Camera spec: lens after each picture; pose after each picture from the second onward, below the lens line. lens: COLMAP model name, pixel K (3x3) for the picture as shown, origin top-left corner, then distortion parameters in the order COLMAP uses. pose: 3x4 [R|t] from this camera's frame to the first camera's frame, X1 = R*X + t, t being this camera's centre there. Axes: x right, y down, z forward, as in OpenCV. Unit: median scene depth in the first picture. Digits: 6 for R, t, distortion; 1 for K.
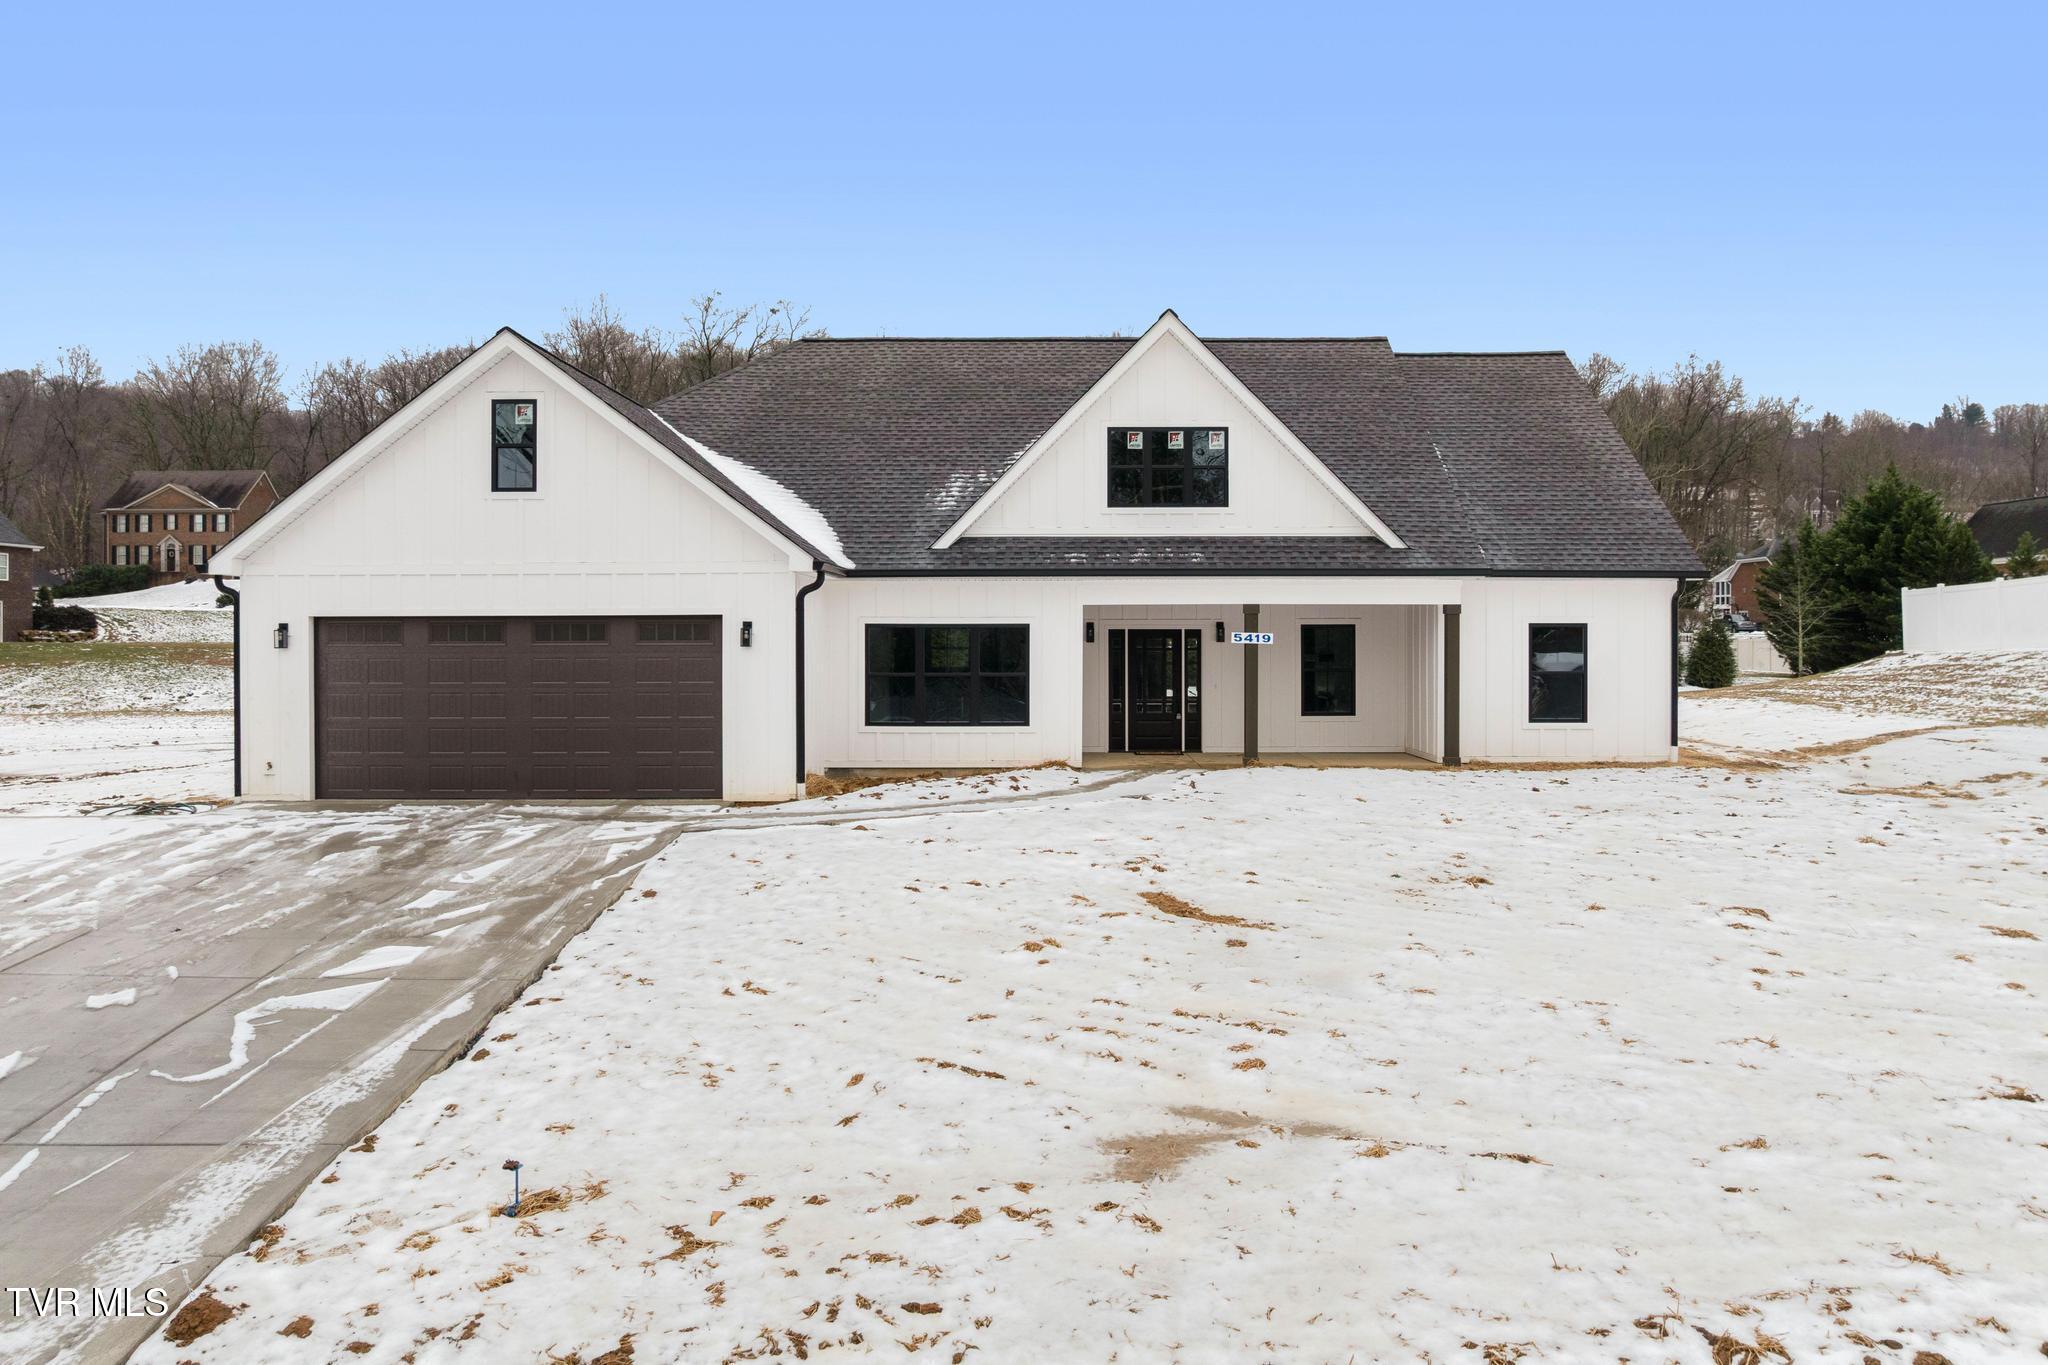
lens RADIAL K [[1439.6, 0, 1038.6], [0, 1439.6, 650.5], [0, 0, 1]] dist [-0.034667, -0.005147]
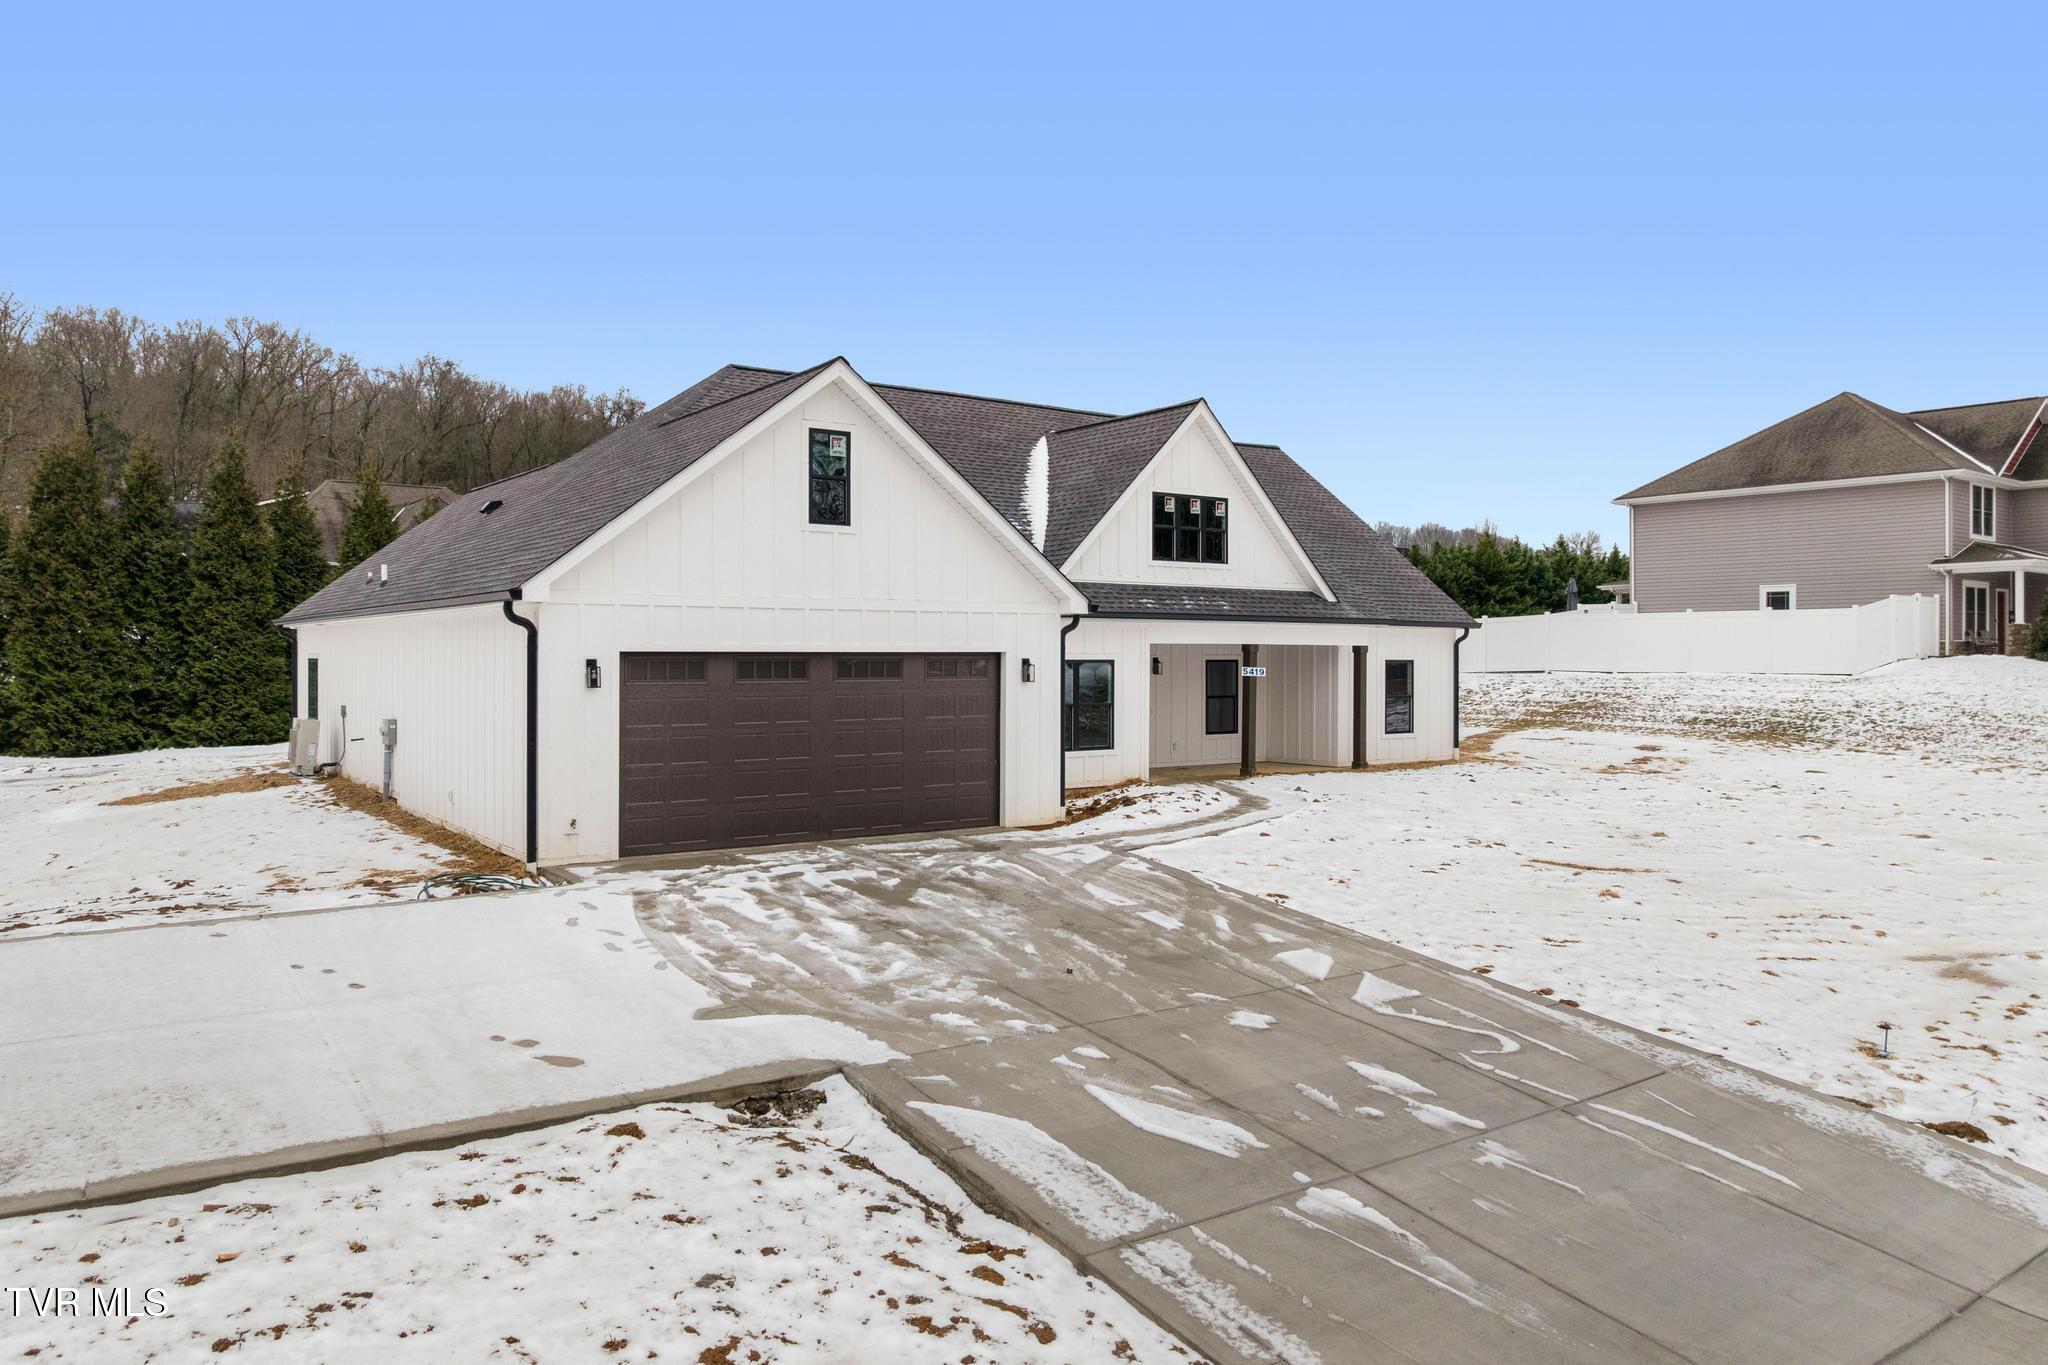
lens RADIAL K [[1439.6, 0, 1029.8], [0, 1439.6, 667.7], [0, 0, 1]] dist [-0.034667, -0.005147]
pose [[0.809691, -0.000711, 0.586856, -0.718770], [0.002644, 0.999994, -0.002436, -0.009566], [-0.586851, 0.003524, 0.809687, 0.112646]]
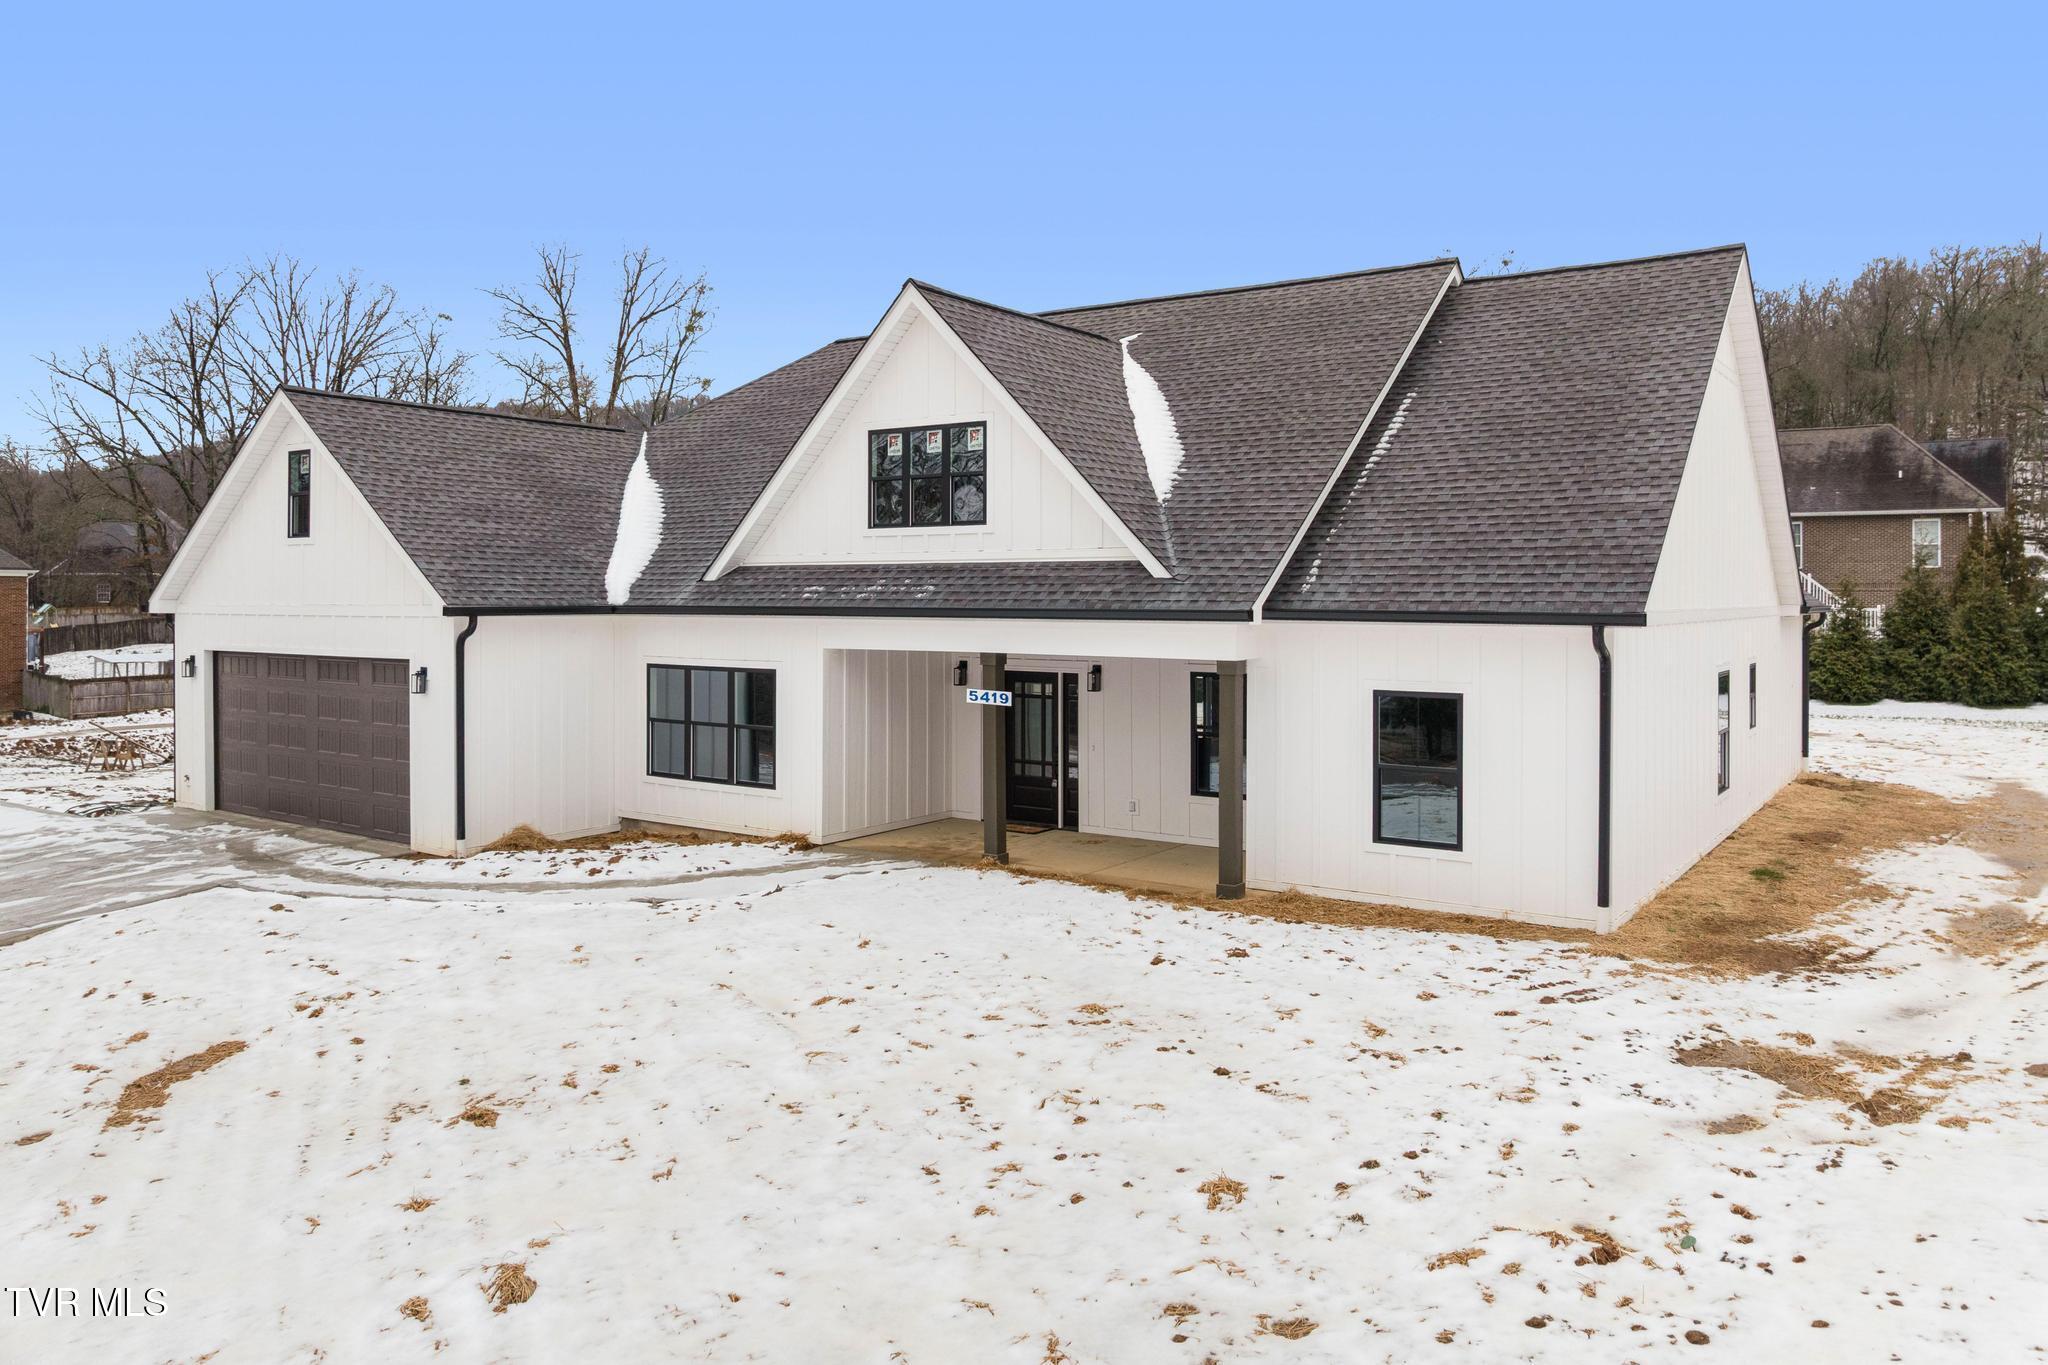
lens RADIAL K [[1439.6, 0, 1035.8], [0, 1439.6, 610.0], [0, 0, 1]] dist [-0.034667, -0.005147]
pose [[0.824381, 0.009043, -0.565963, 0.589868], [-0.009879, 0.999950, 0.001588, -0.055545], [0.565949, 0.004282, 0.824429, 0.380473]]
